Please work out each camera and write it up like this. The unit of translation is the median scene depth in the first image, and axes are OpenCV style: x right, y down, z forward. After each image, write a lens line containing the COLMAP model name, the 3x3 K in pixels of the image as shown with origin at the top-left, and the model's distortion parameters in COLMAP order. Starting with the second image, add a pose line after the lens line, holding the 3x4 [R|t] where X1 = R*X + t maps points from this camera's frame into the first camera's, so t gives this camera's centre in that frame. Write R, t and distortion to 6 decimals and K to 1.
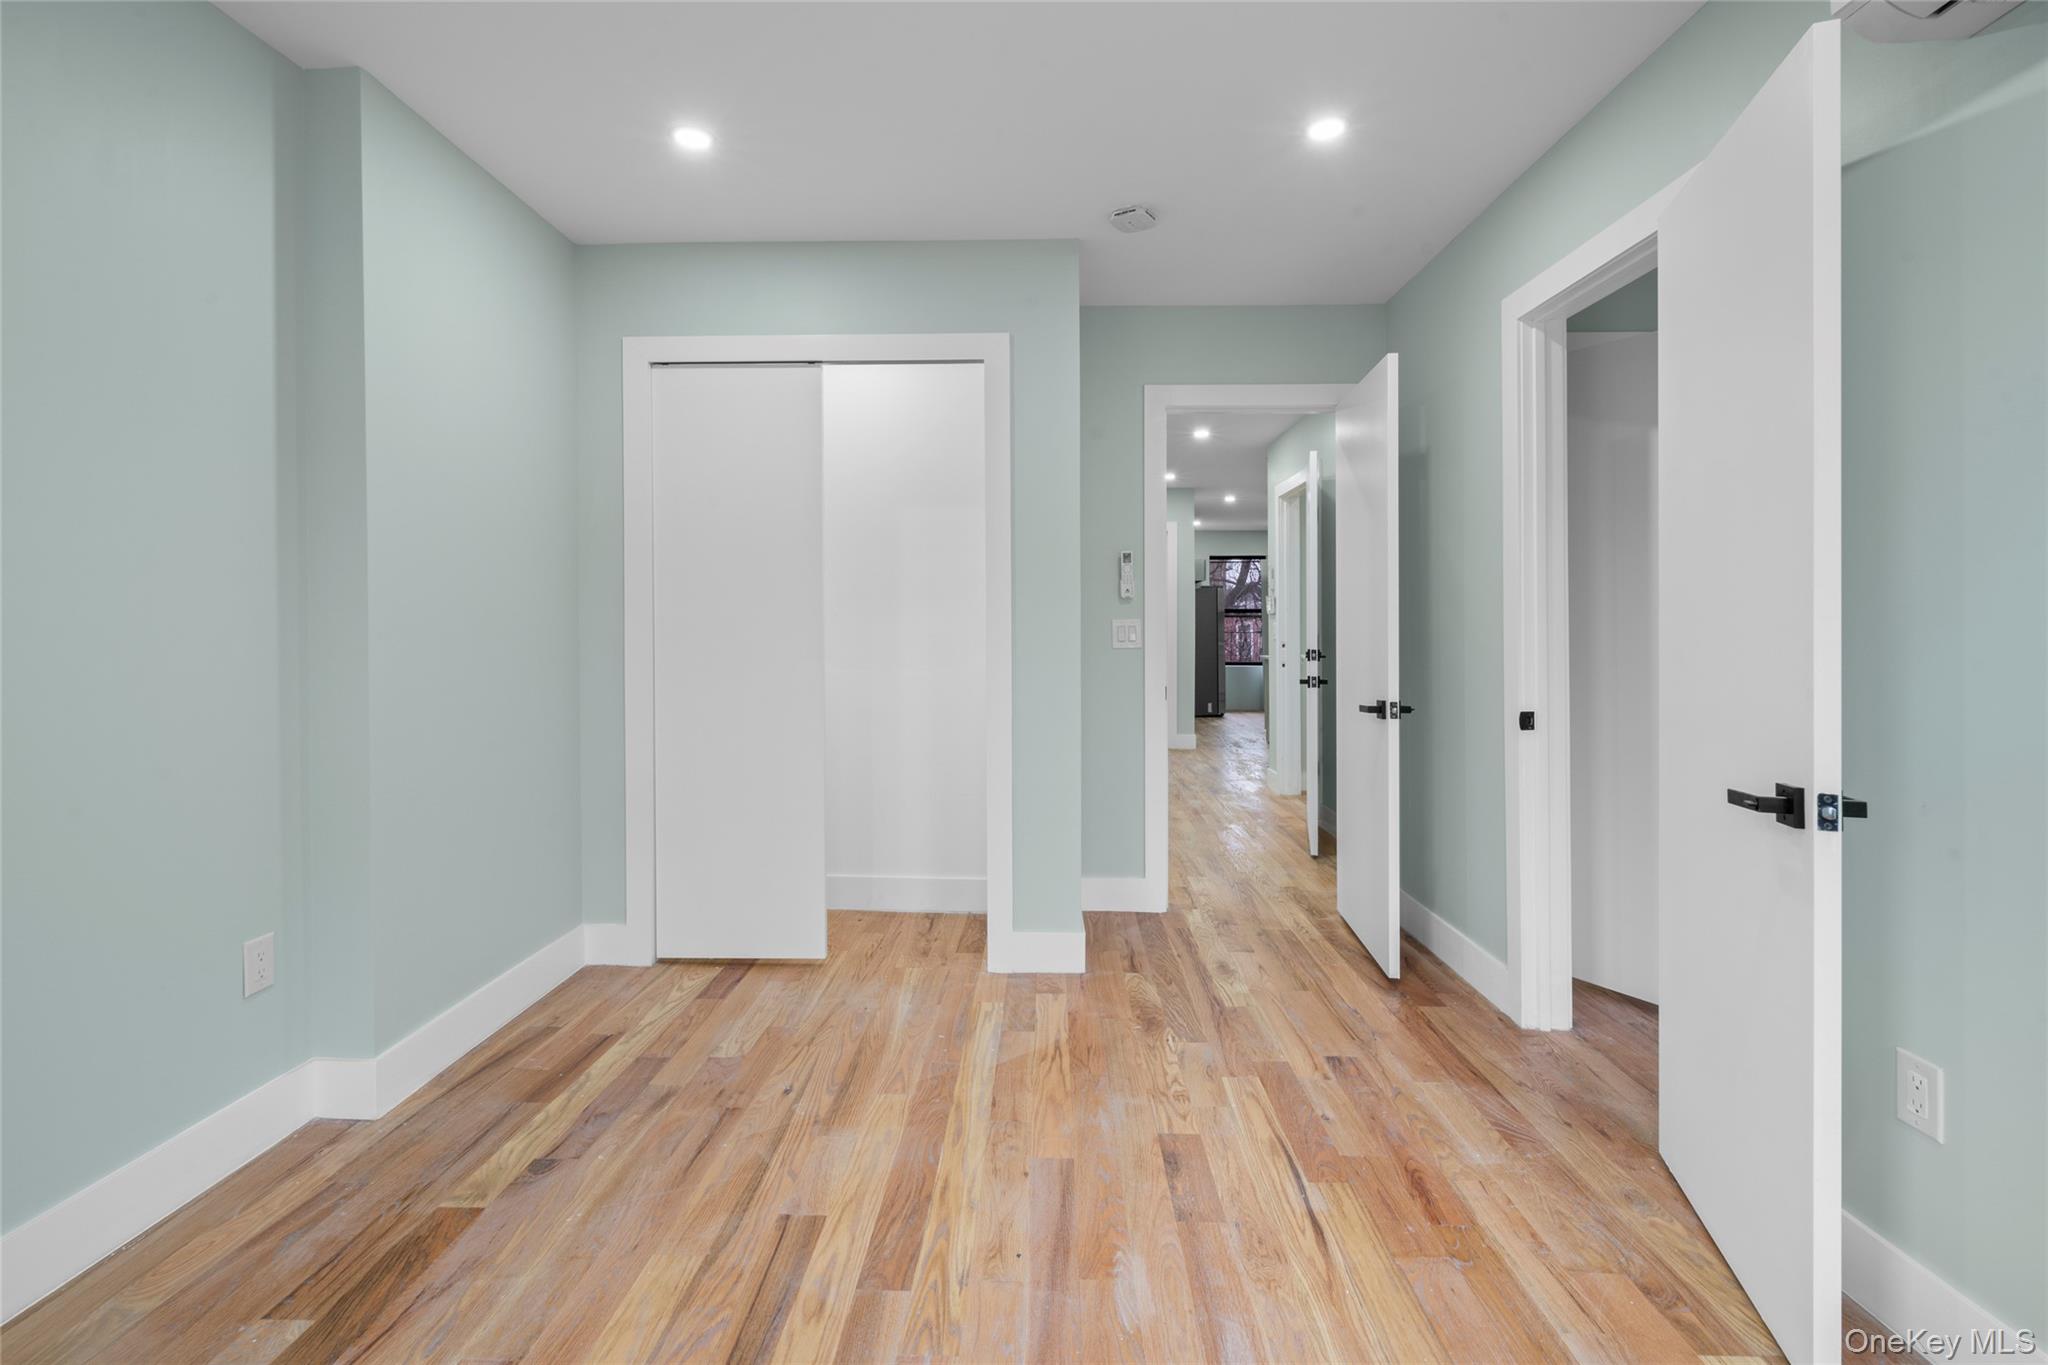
lens RADIAL K [[947.8, 0, 1018.4], [0, 947.8, 615.2], [0, 0, 1]] dist [-0.002179, -0.000198]
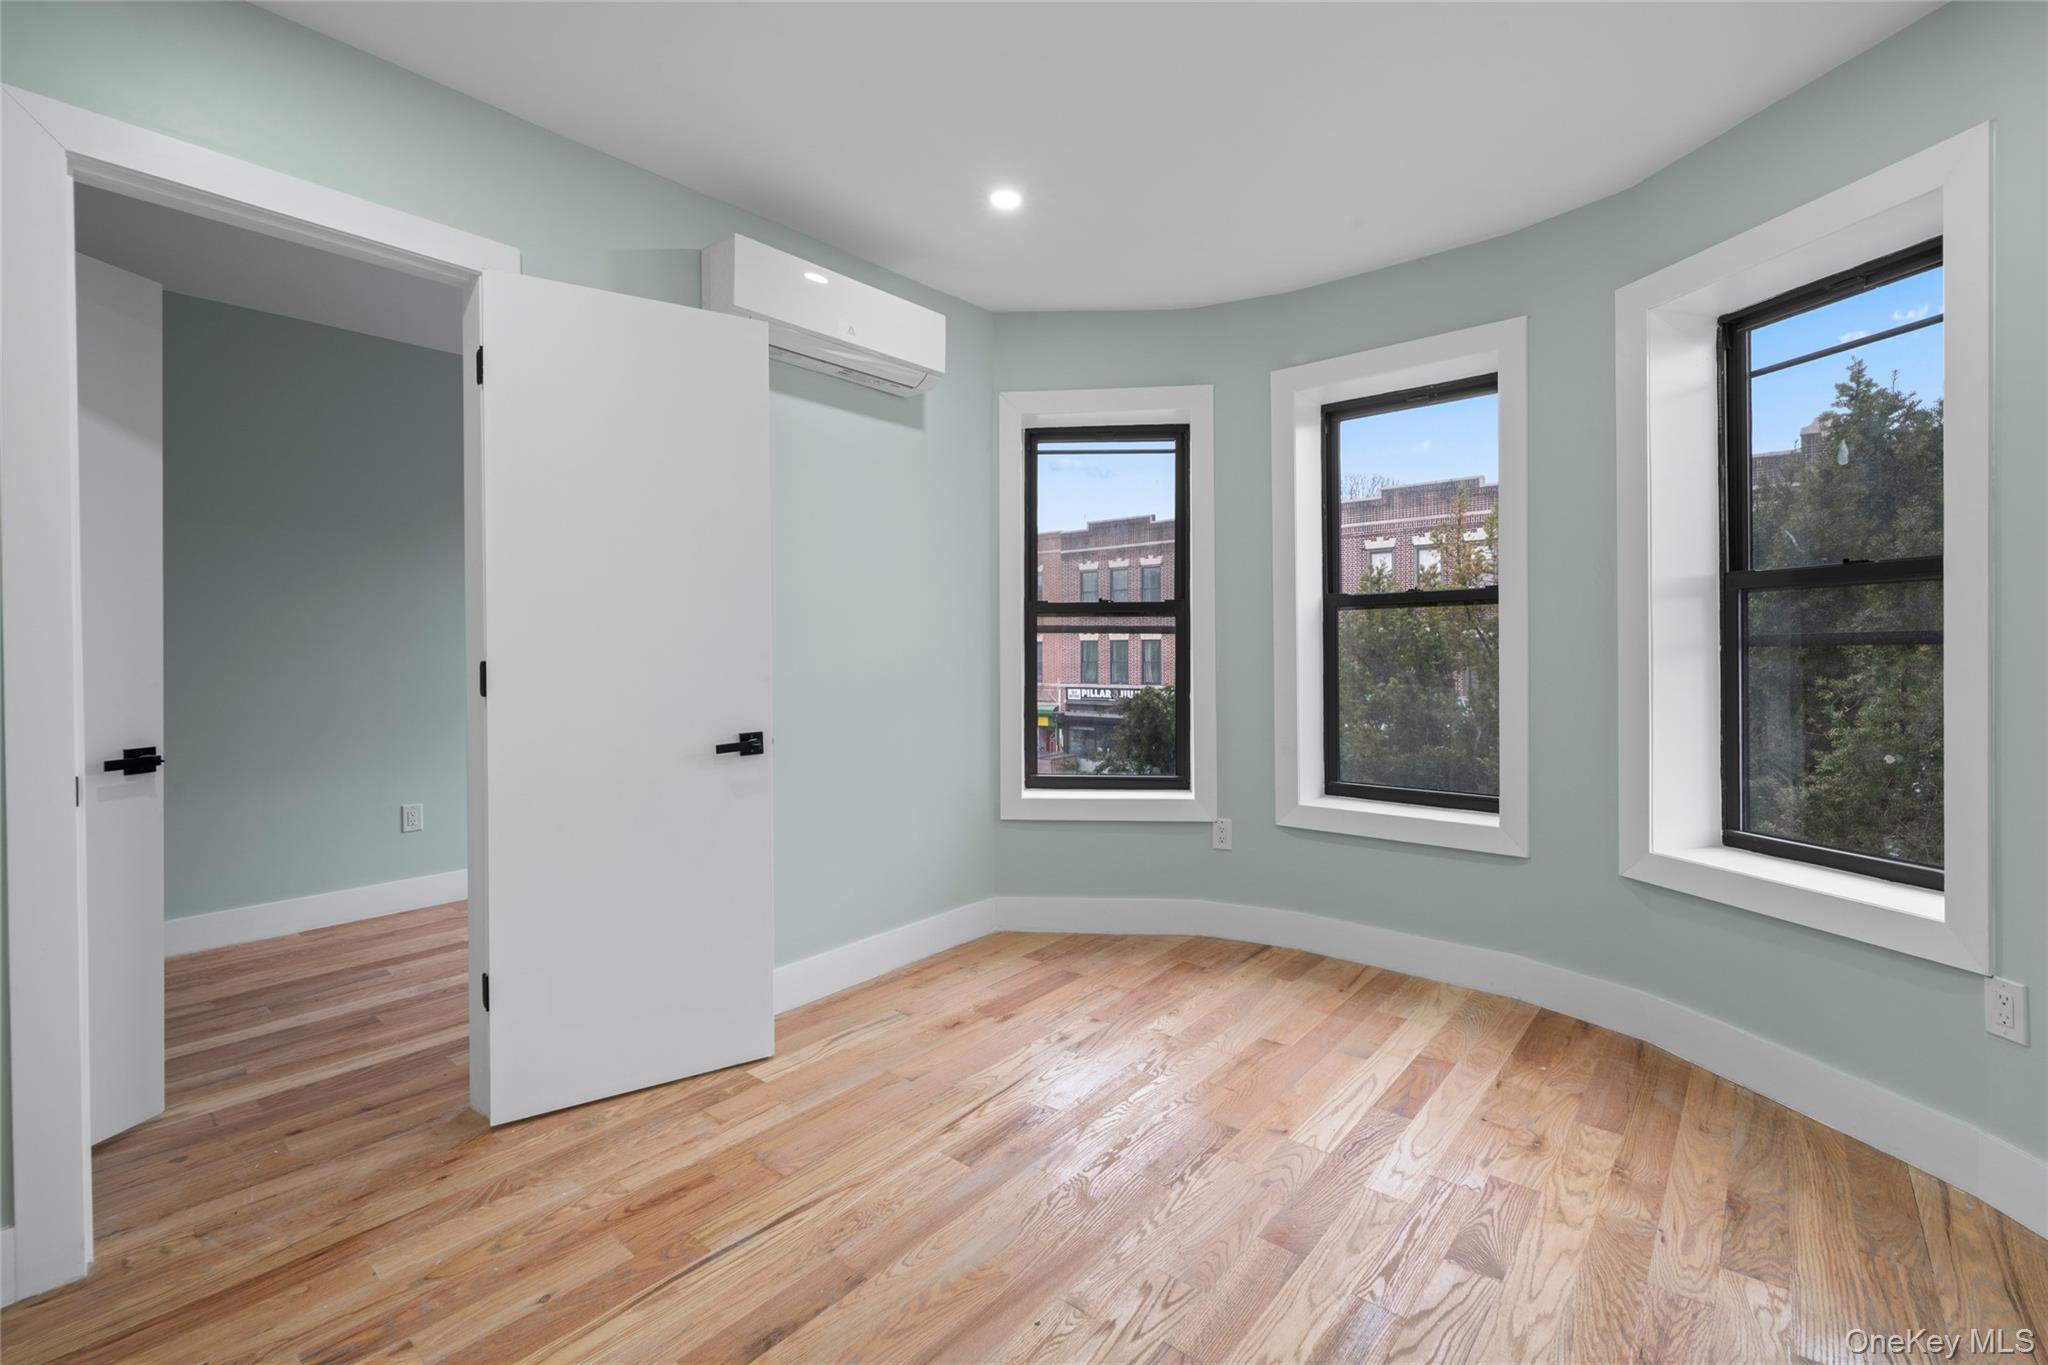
lens RADIAL K [[909.2, 0, 1024.8], [0, 909.2, 671.0], [0, 0, 1]] dist [0.000661, -0.000023]
pose [[-0.793018, -0.008965, 0.609133, -0.458469], [-0.001009, 0.999910, 0.013402, 0.028448], [-0.609198, 0.010013, -0.792955, 1.494649]]
